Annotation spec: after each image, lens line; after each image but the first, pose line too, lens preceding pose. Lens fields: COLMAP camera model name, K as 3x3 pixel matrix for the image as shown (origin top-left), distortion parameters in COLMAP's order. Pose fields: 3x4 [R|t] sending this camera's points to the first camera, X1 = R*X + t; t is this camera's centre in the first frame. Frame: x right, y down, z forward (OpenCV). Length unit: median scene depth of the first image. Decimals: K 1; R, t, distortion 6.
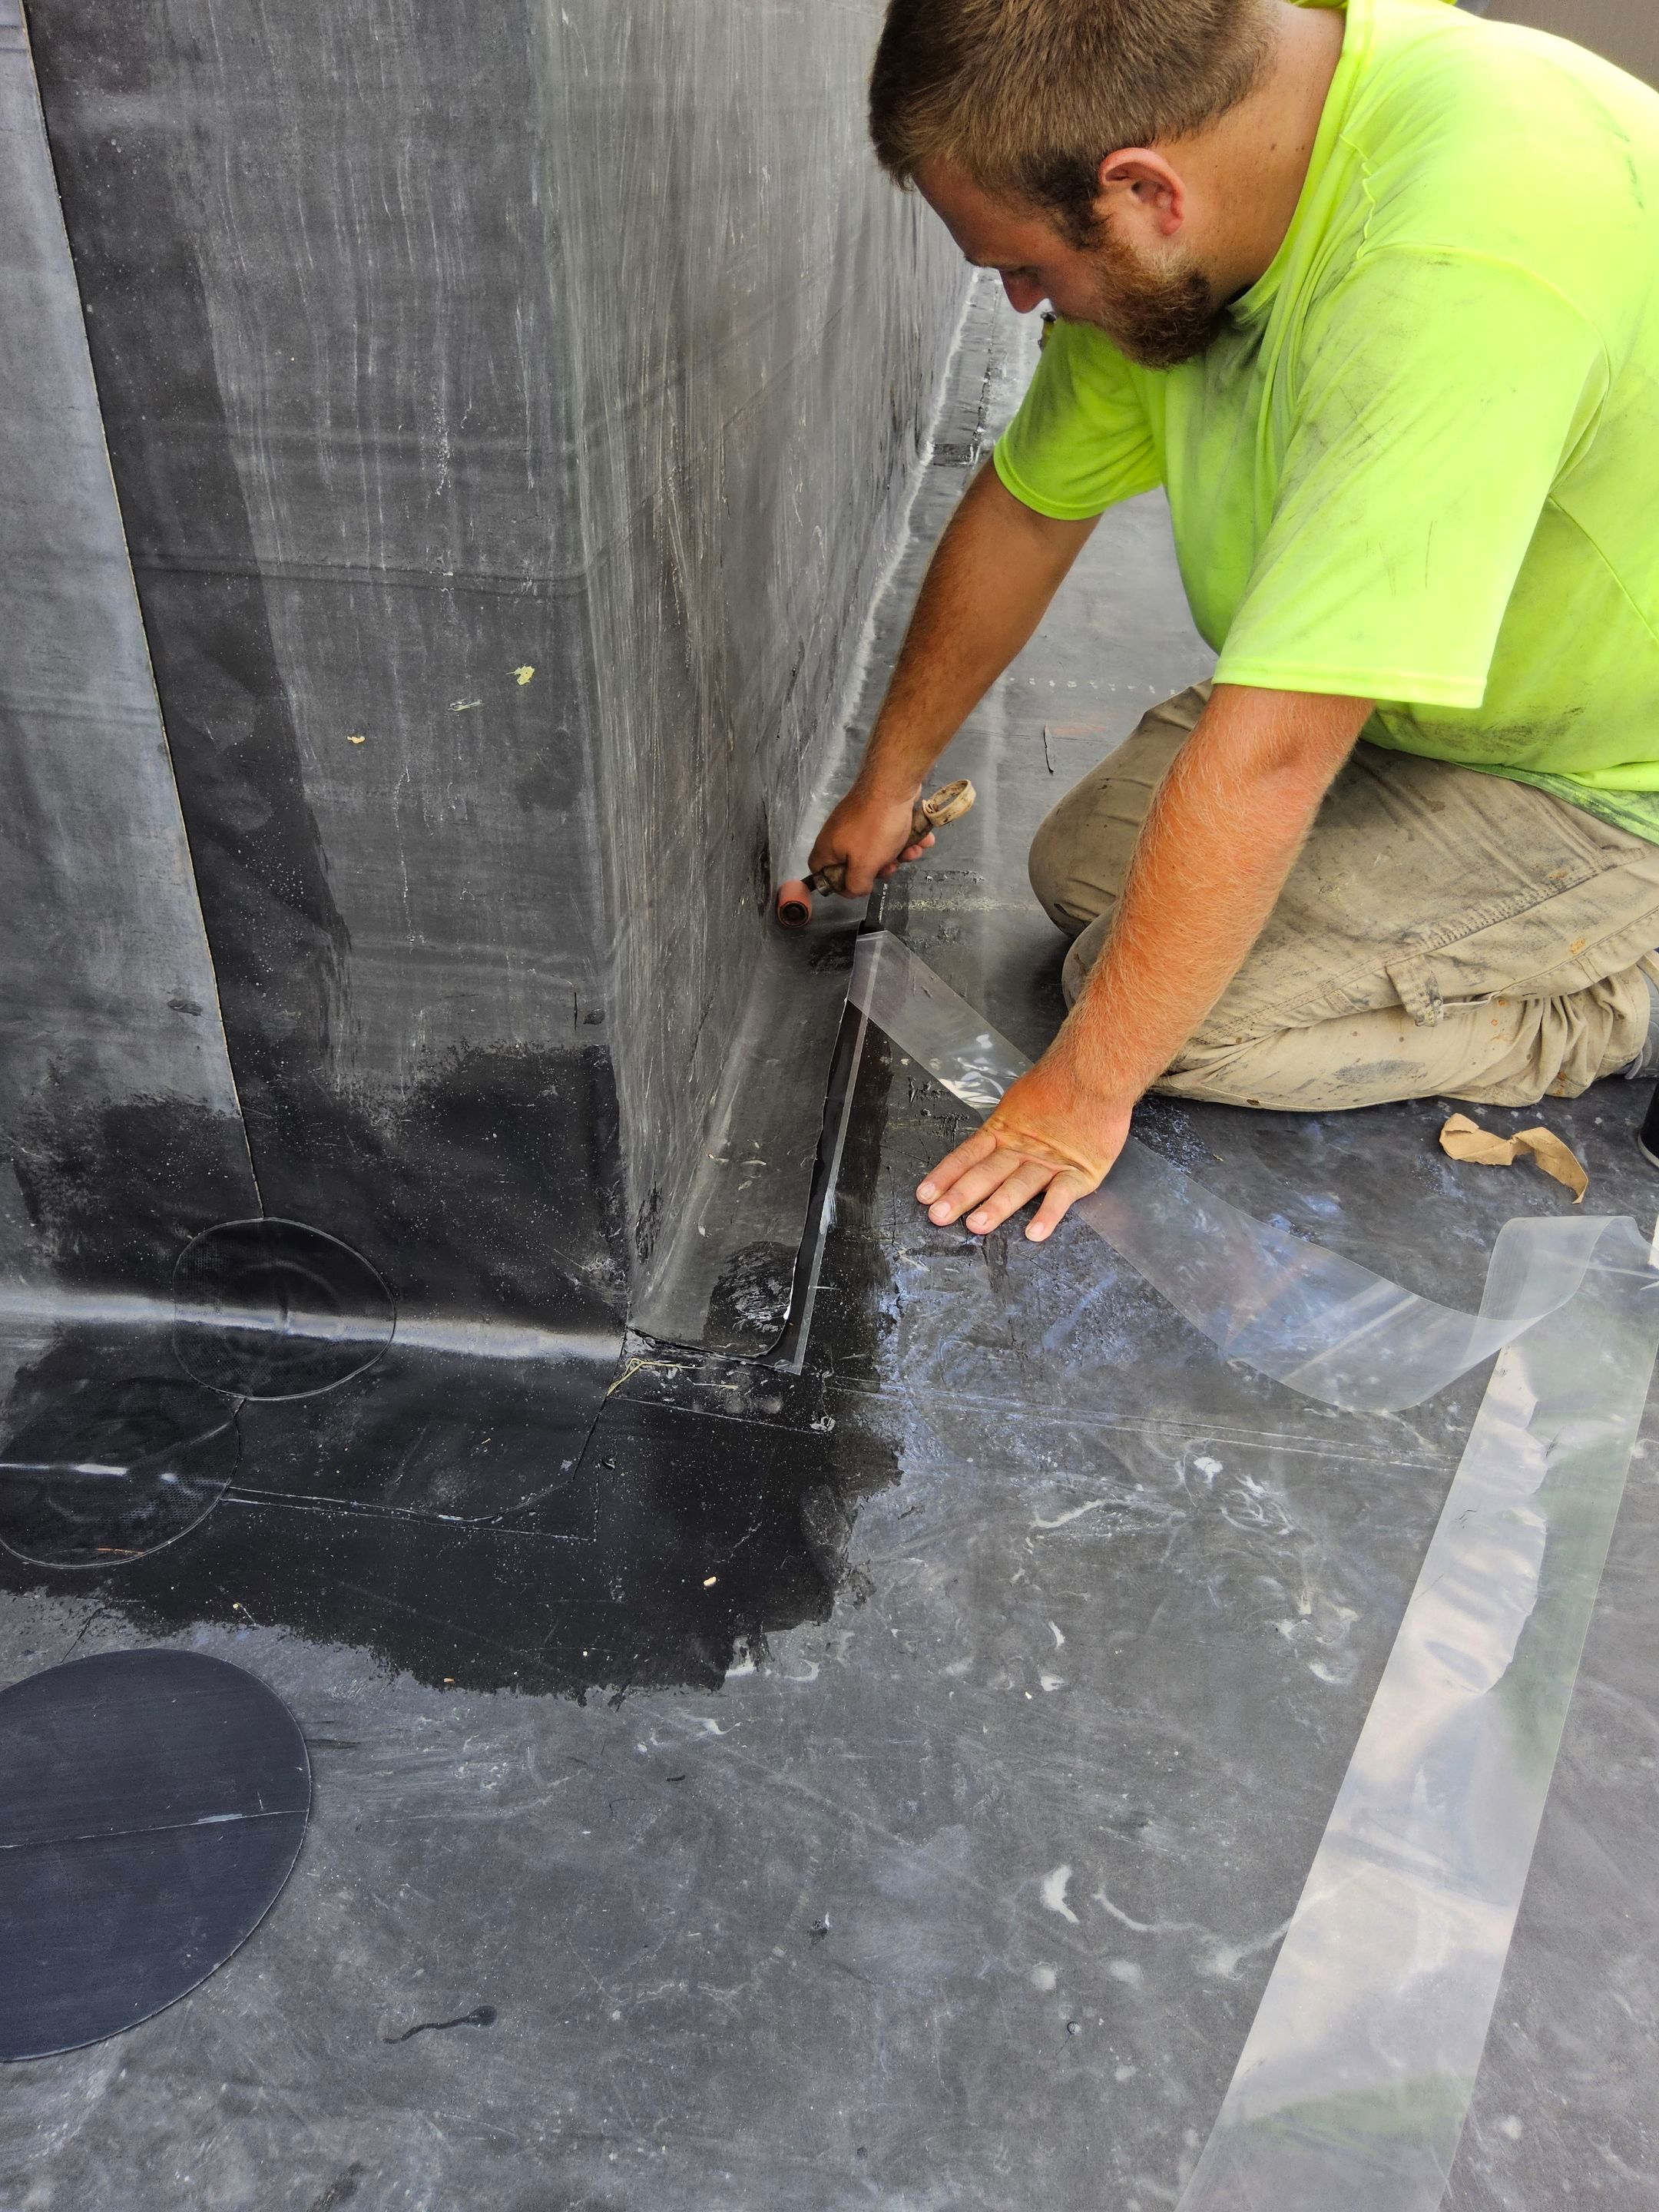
lens RADIAL K [[1642.0, 0, 840.5], [0, 1642.0, 1124.4], [0, 0, 1]] dist [0.007210, -0.041285]
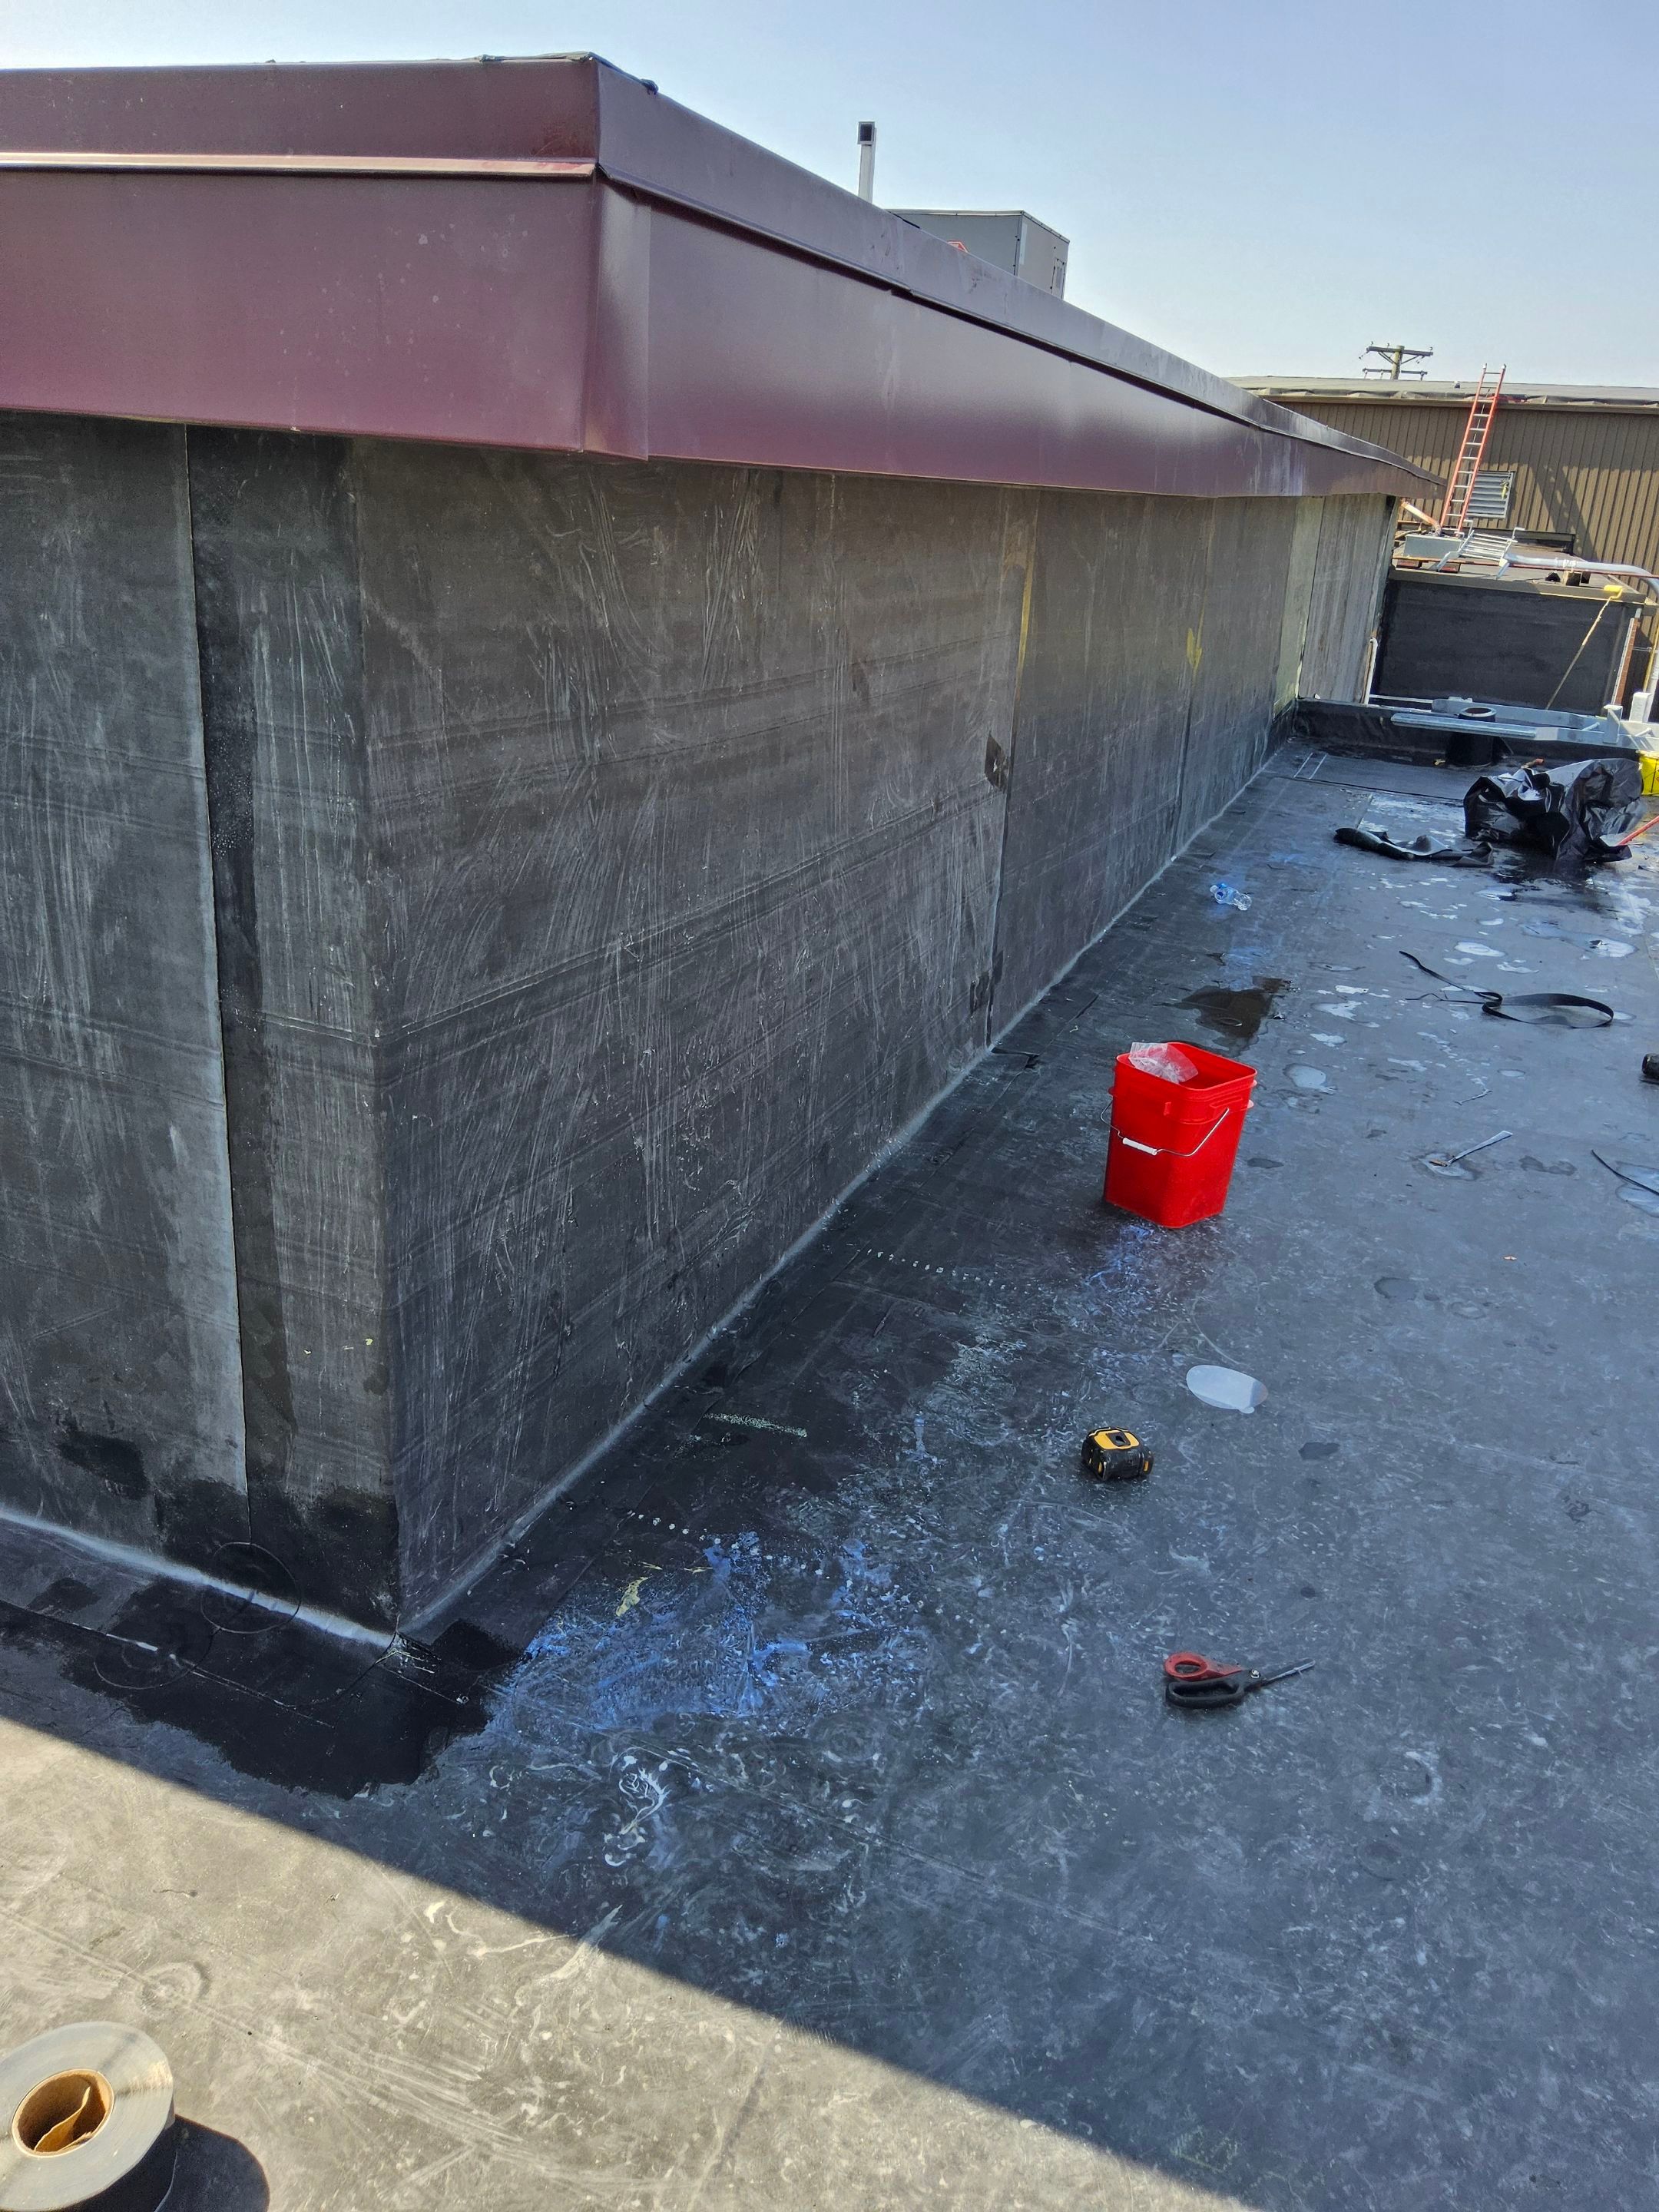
lens RADIAL K [[1642.0, 0, 833.0], [0, 1642.0, 1097.2], [0, 0, 1]] dist [0.007210, -0.041285]
pose [[0.966653, 0.132489, -0.219156, 0.873715], [-0.180012, 0.960215, -0.213503, -0.205447], [0.182150, 0.245834, 0.952044, -1.171763]]
